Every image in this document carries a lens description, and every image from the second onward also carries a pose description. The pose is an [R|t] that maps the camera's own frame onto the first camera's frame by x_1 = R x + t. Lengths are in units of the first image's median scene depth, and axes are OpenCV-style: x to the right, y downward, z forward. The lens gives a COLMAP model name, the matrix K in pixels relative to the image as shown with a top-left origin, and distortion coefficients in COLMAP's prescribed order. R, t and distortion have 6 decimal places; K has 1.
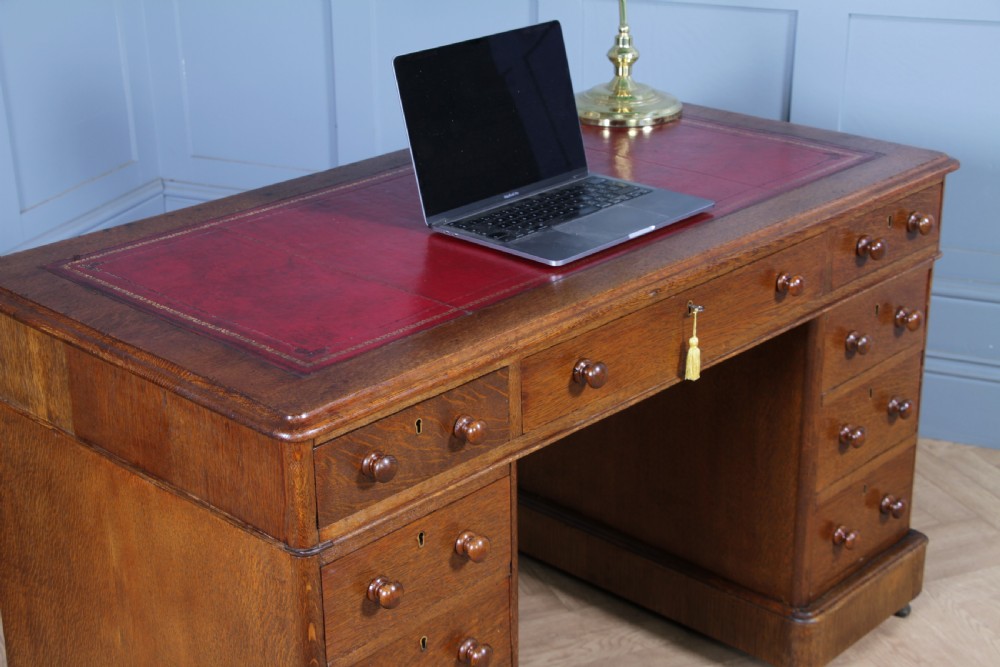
lens RADIAL K [[1628.1, 0, 501.8], [0, 1628.1, 341.8], [0, 0, 1]] dist [0.167371, 0.000000]
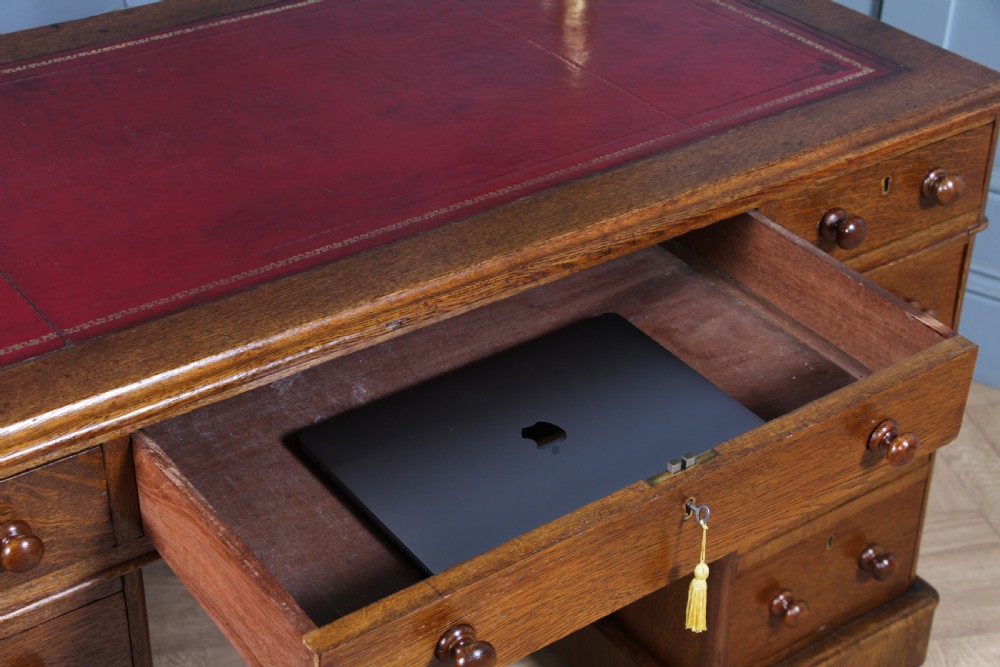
lens RADIAL K [[1744.3, 0, 490.4], [0, 1744.3, 357.6], [0, 0, 1]] dist [0.201897, 0.000000]
pose [[0.981574, 0.119438, -0.149153, 0.239468], [-0.089704, 0.977245, 0.192213, -0.156561], [0.168717, -0.175292, 0.969952, 0.344948]]
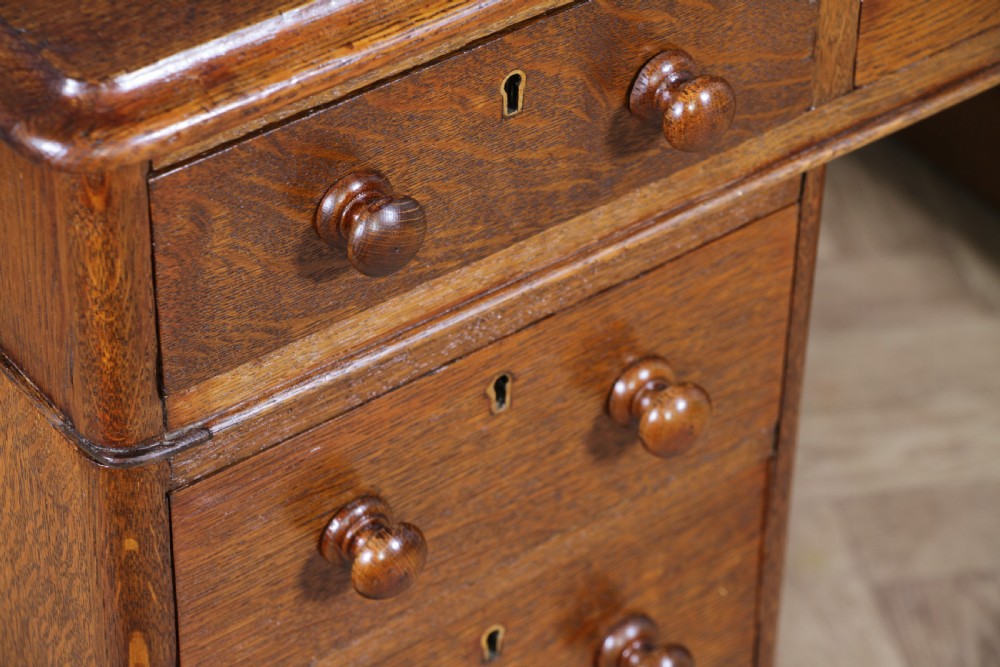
lens RADIAL K [[3349.9, 0, 525.5], [0, 3349.9, 327.7], [0, 0, 1]] dist [0.573671, 0.000000]
pose [[0.985785, 0.133535, -0.101960, 0.022895], [-0.096018, 0.945771, 0.310320, -0.100068], [0.137869, -0.296118, 0.945149, 0.327478]]
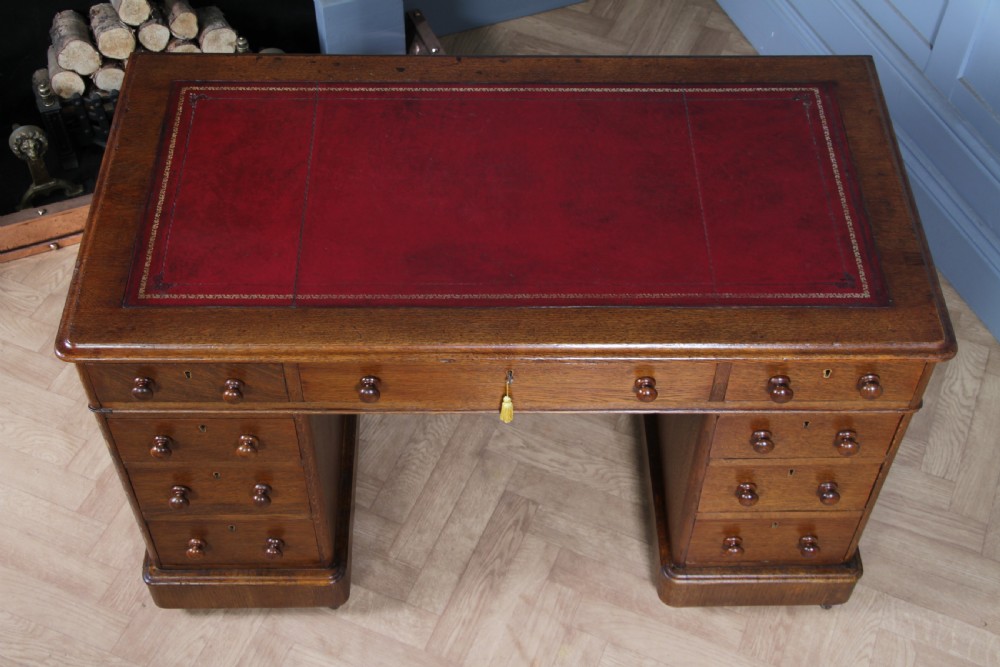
lens RADIAL K [[1327.6, 0, 496.8], [0, 1327.6, 339.0], [0, 0, 1]] dist [0.050852, 0.000000]
pose [[0.700462, 0.565669, -0.435168, 0.543293], [-0.291020, 0.783135, 0.549552, -0.598807], [0.651660, -0.258298, 0.713177, 0.345981]]
